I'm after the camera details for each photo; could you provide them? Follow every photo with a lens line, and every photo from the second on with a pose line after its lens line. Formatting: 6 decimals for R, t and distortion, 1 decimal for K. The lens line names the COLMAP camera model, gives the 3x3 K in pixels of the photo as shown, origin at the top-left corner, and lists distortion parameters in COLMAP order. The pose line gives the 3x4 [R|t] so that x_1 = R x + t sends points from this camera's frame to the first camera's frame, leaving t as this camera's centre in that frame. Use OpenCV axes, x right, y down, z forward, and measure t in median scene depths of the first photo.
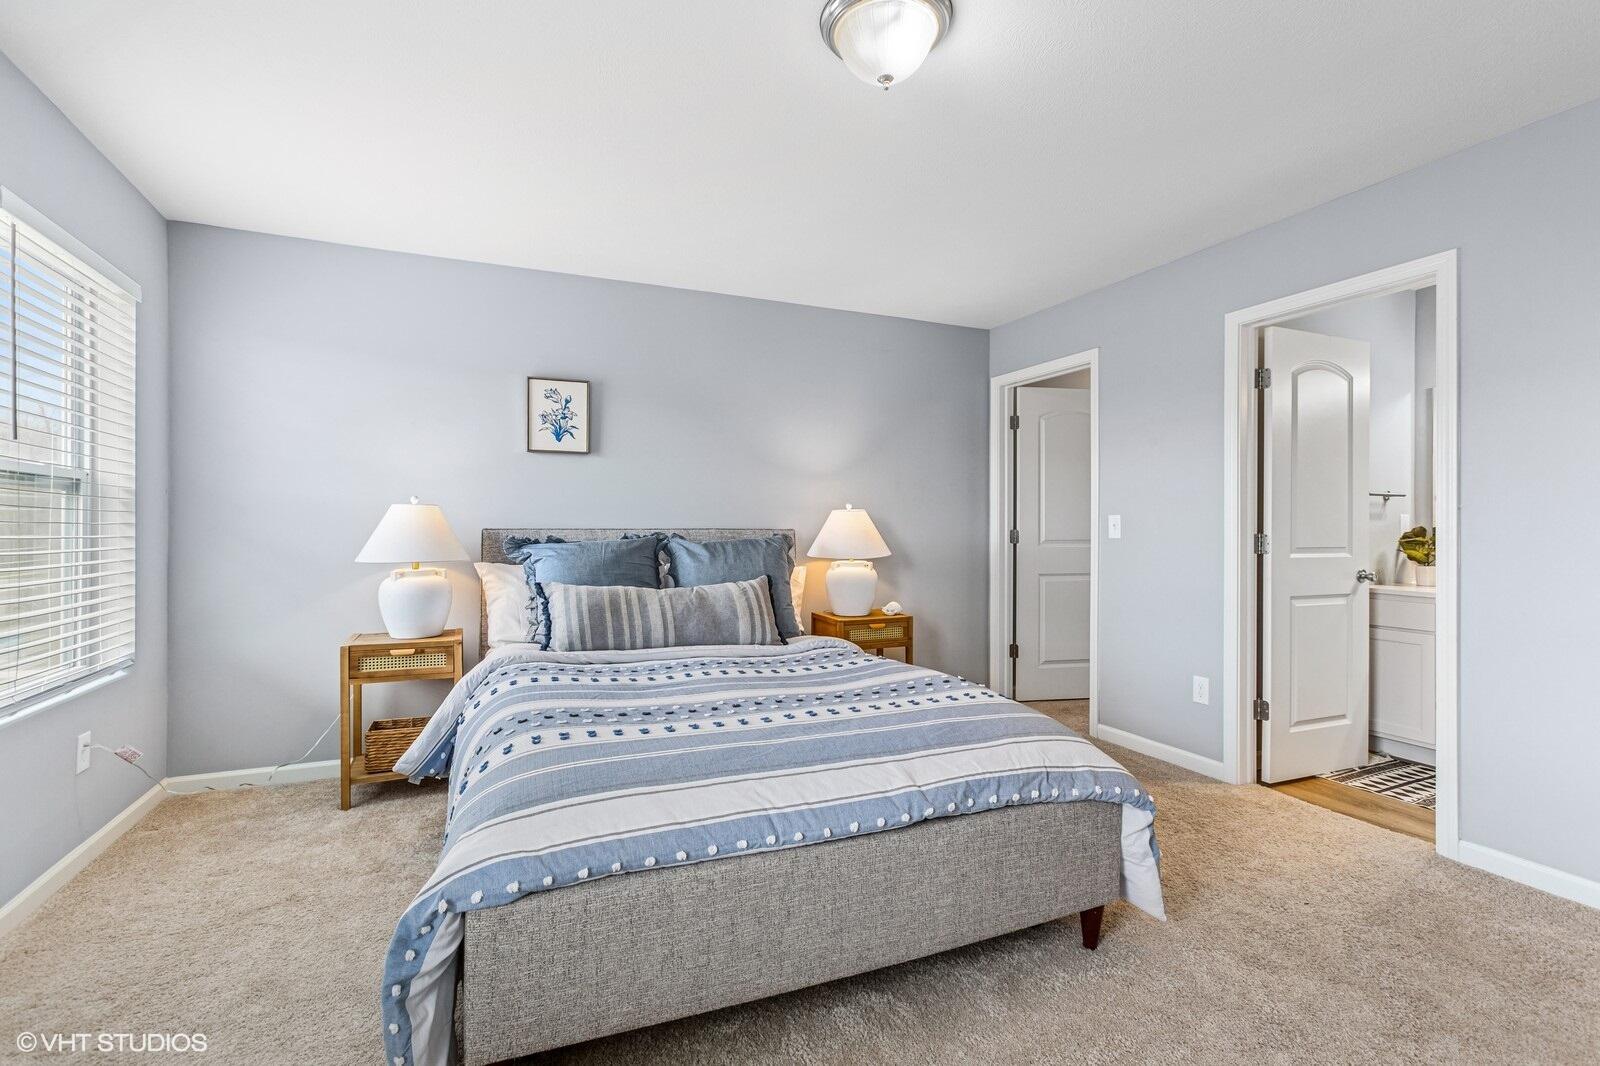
lens RADIAL K [[725.9, 0, 798.8], [0, 725.9, 524.7], [0, 0, 1]] dist [-0.012758, 0.012273]
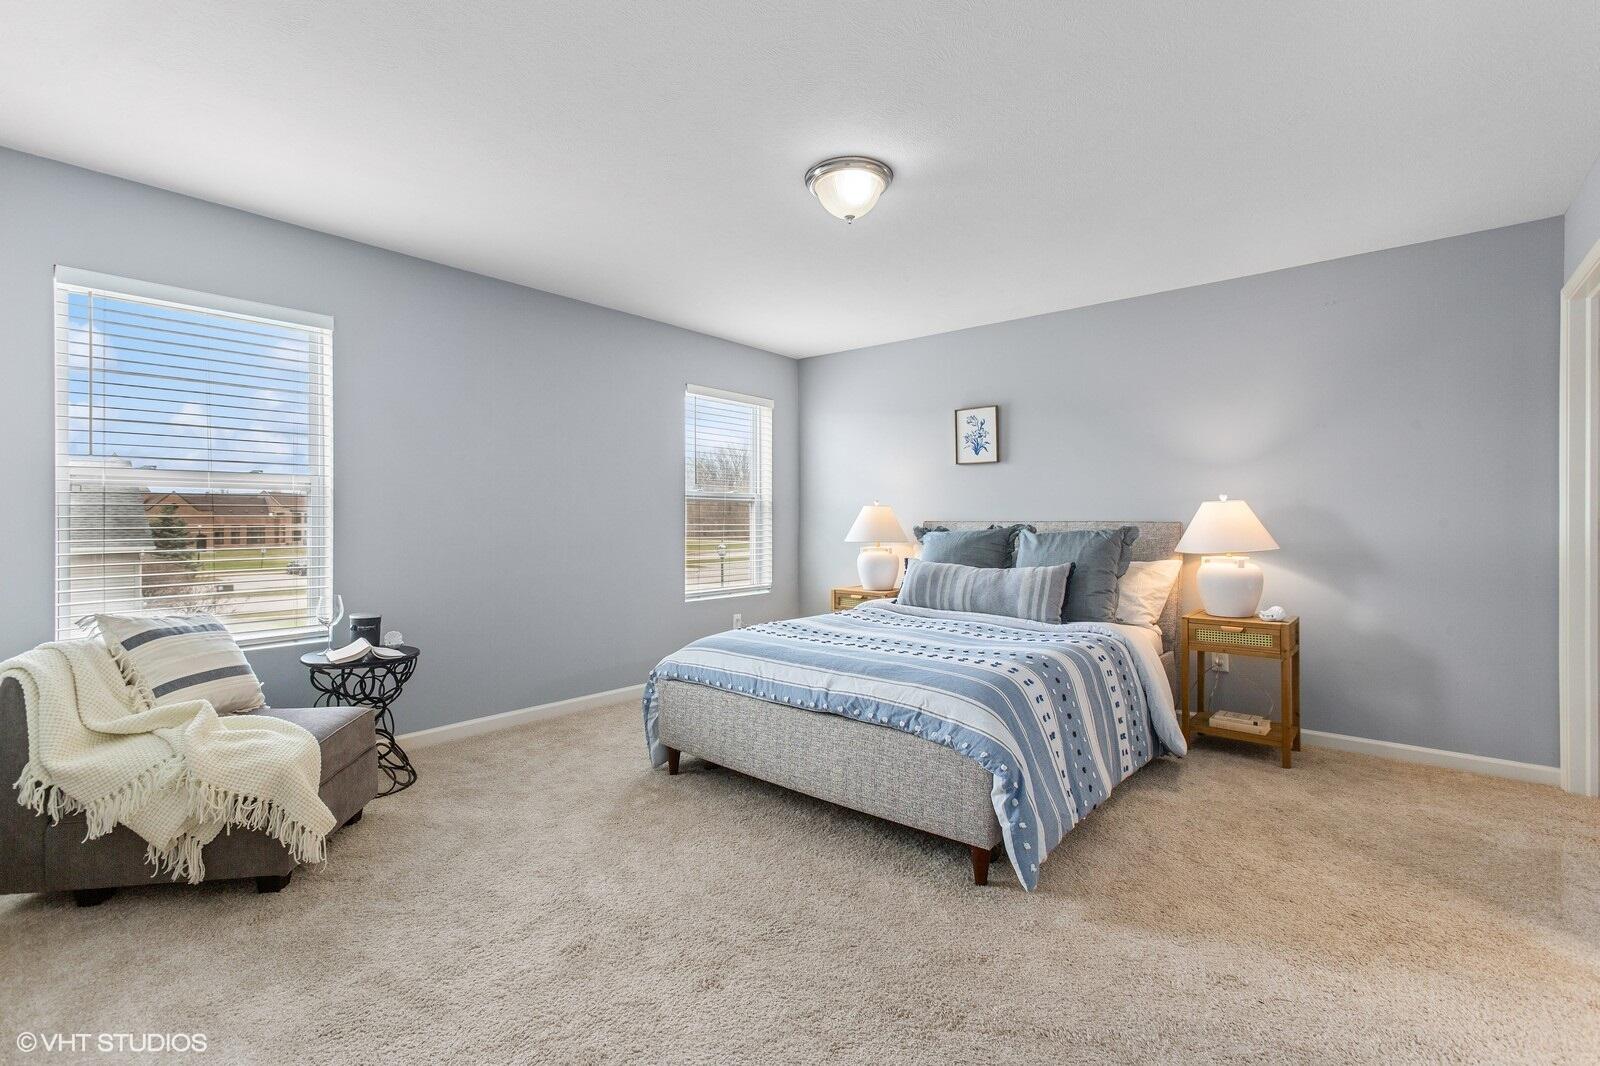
lens RADIAL K [[725.9, 0, 798.8], [0, 725.9, 524.7], [0, 0, 1]] dist [-0.012758, 0.012273]
pose [[0.448283, 0.005751, -0.893873, 0.828499], [0.005503, 0.999943, 0.009193, -0.002520], [0.893875, -0.009040, 0.448225, 0.141556]]
